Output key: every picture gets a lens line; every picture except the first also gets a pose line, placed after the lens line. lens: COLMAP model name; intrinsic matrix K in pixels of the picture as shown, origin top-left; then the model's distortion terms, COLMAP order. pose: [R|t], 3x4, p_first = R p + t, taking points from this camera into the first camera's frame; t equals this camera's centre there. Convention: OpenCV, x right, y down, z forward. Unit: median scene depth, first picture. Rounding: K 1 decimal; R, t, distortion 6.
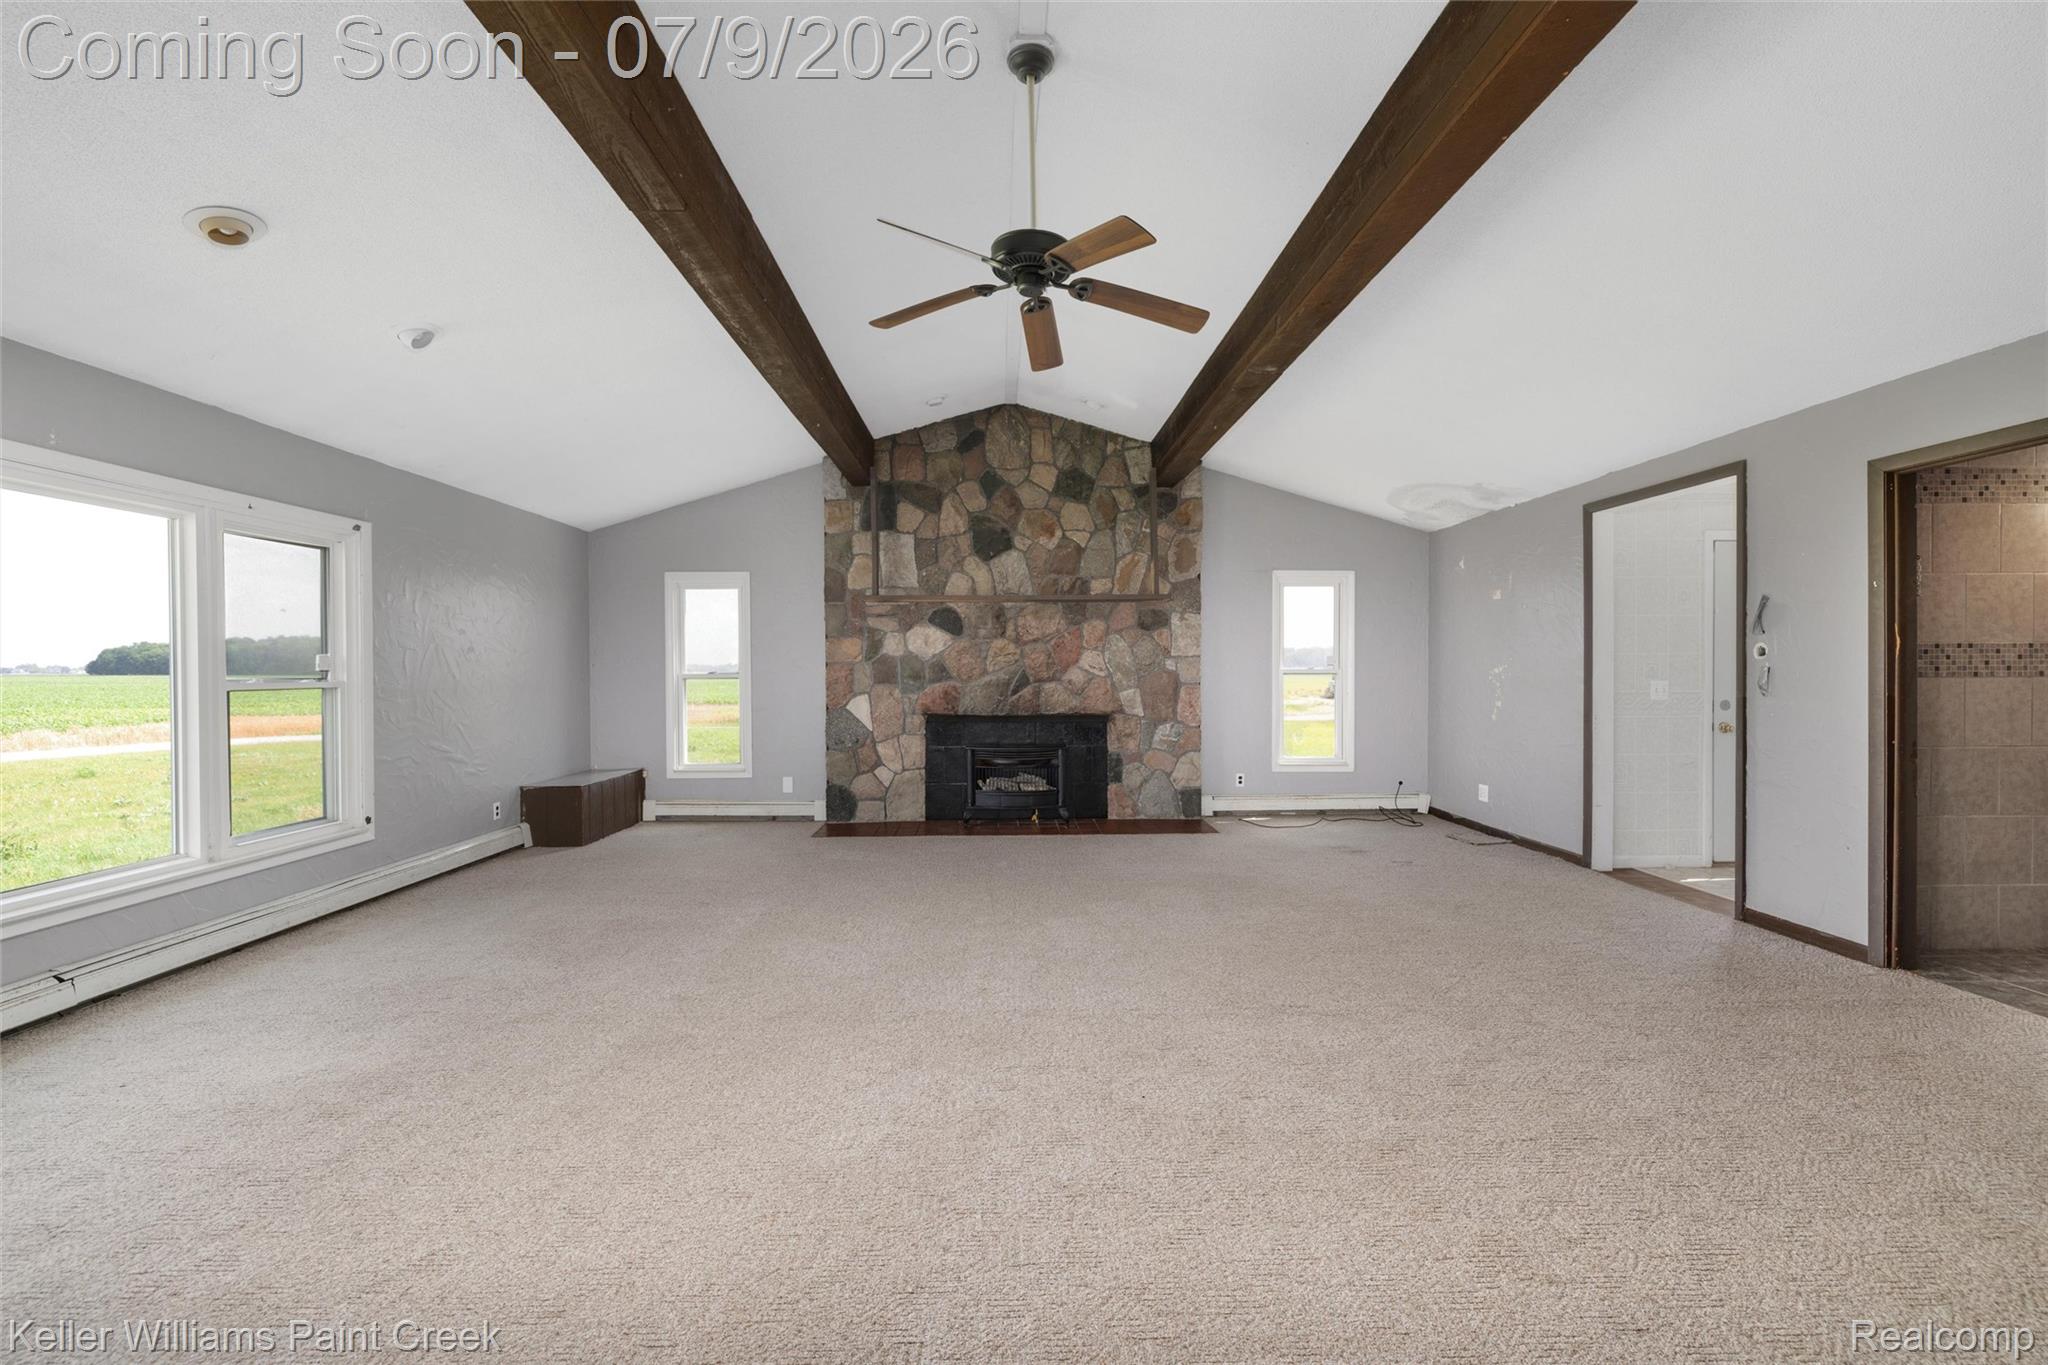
lens RADIAL K [[889.4, 0, 1015.3], [0, 889.4, 677.7], [0, 0, 1]] dist [-0.001213, 0.001668]
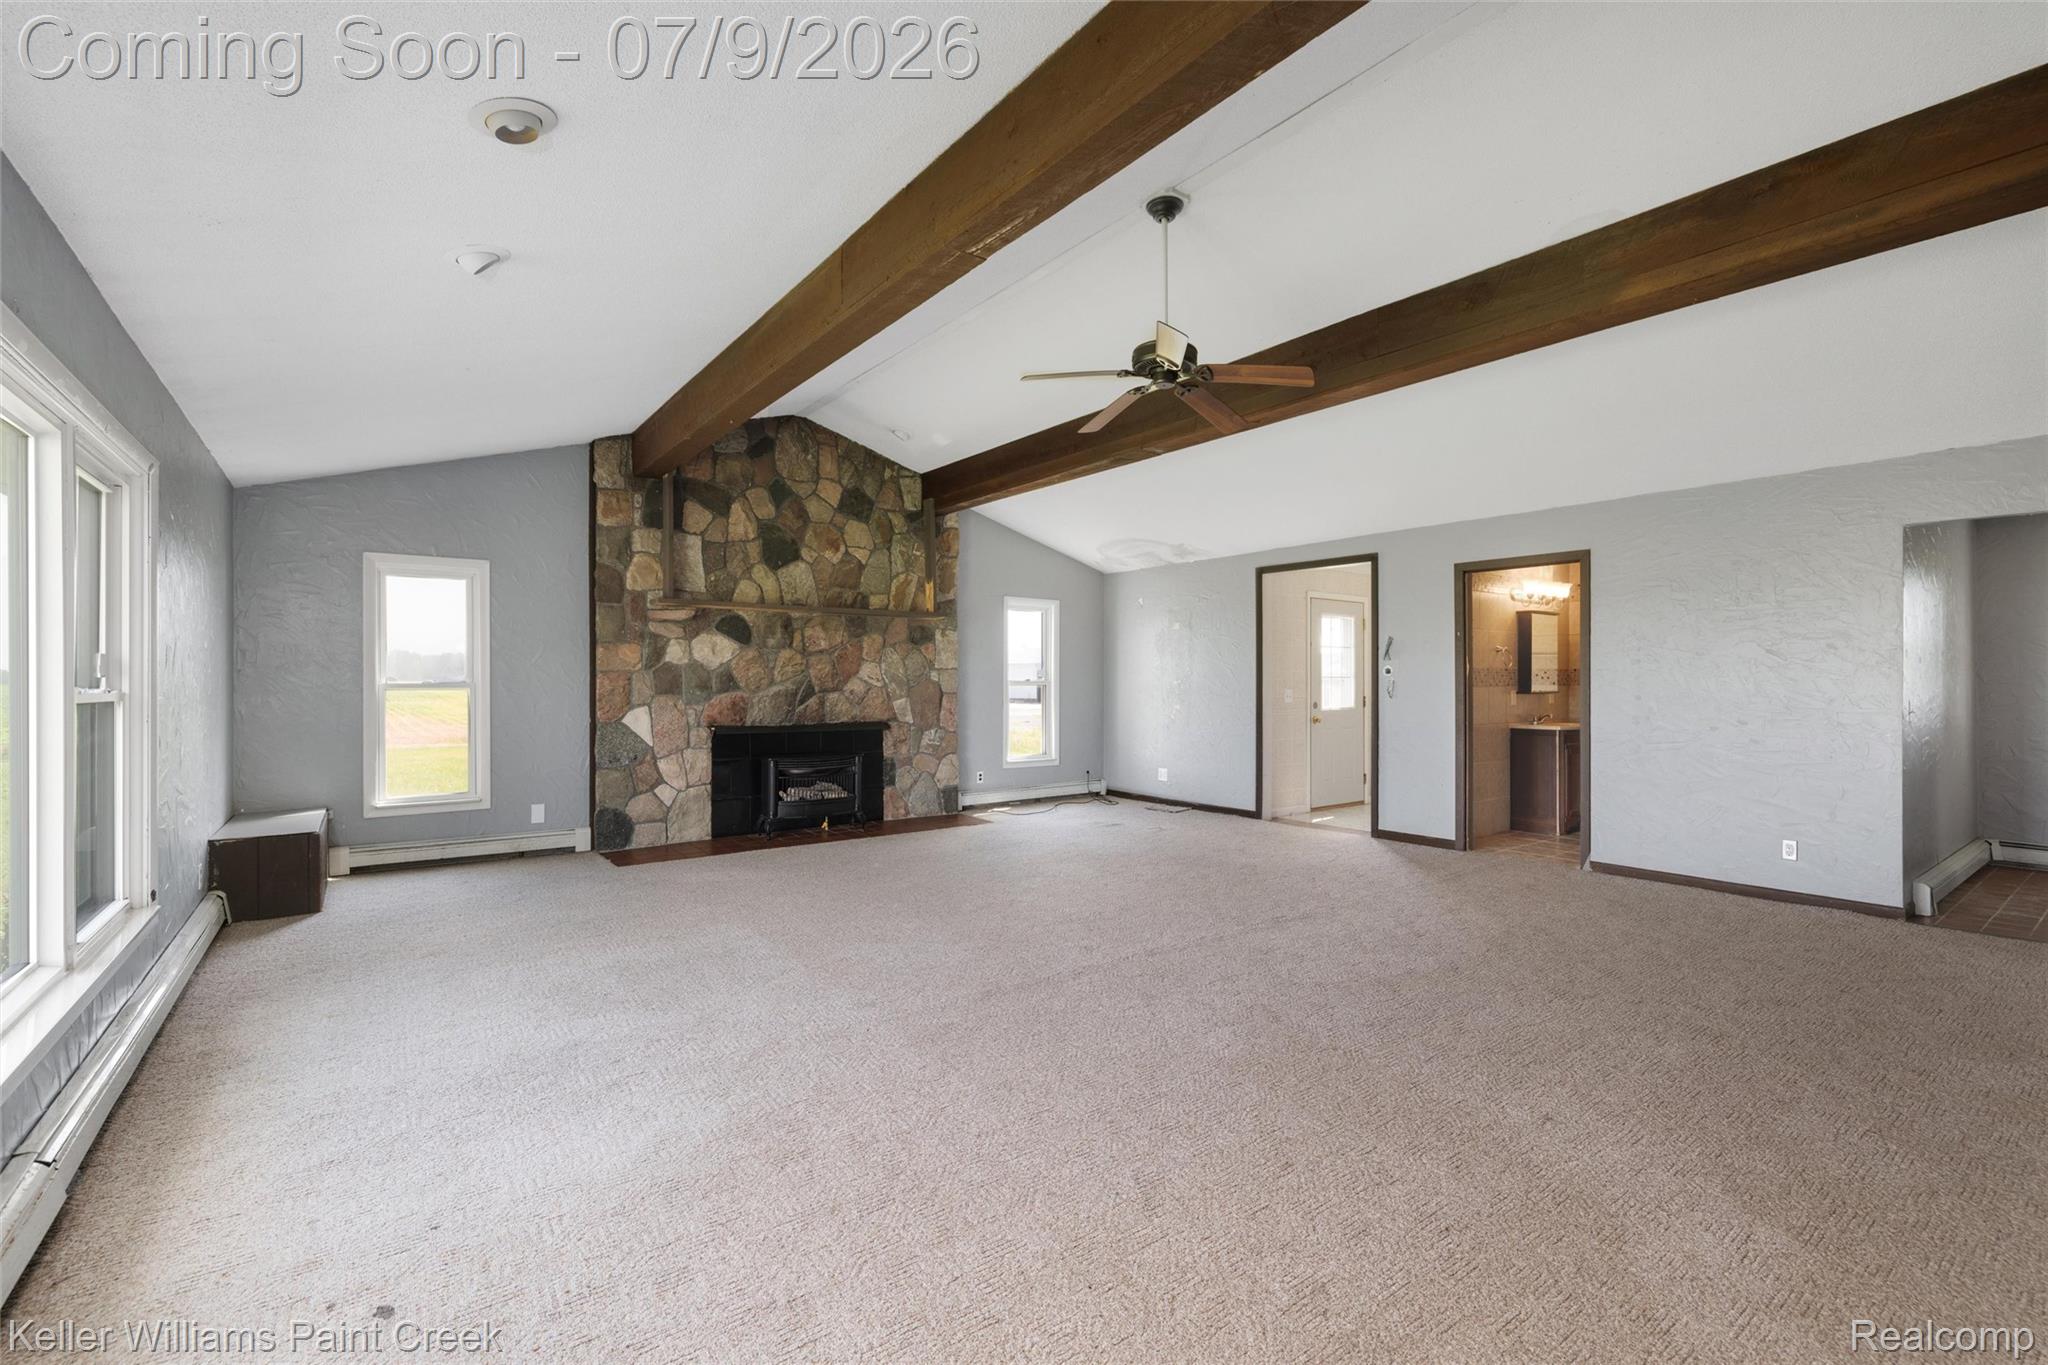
lens RADIAL K [[889.4, 0, 1022.8], [0, 889.4, 677.7], [0, 0, 1]] dist [-0.001213, 0.001668]
pose [[0.811785, 0.006954, 0.583915, -0.386325], [0.001248, 0.999906, -0.013643, 0.002502], [-0.583955, 0.011803, 0.811700, 0.036417]]
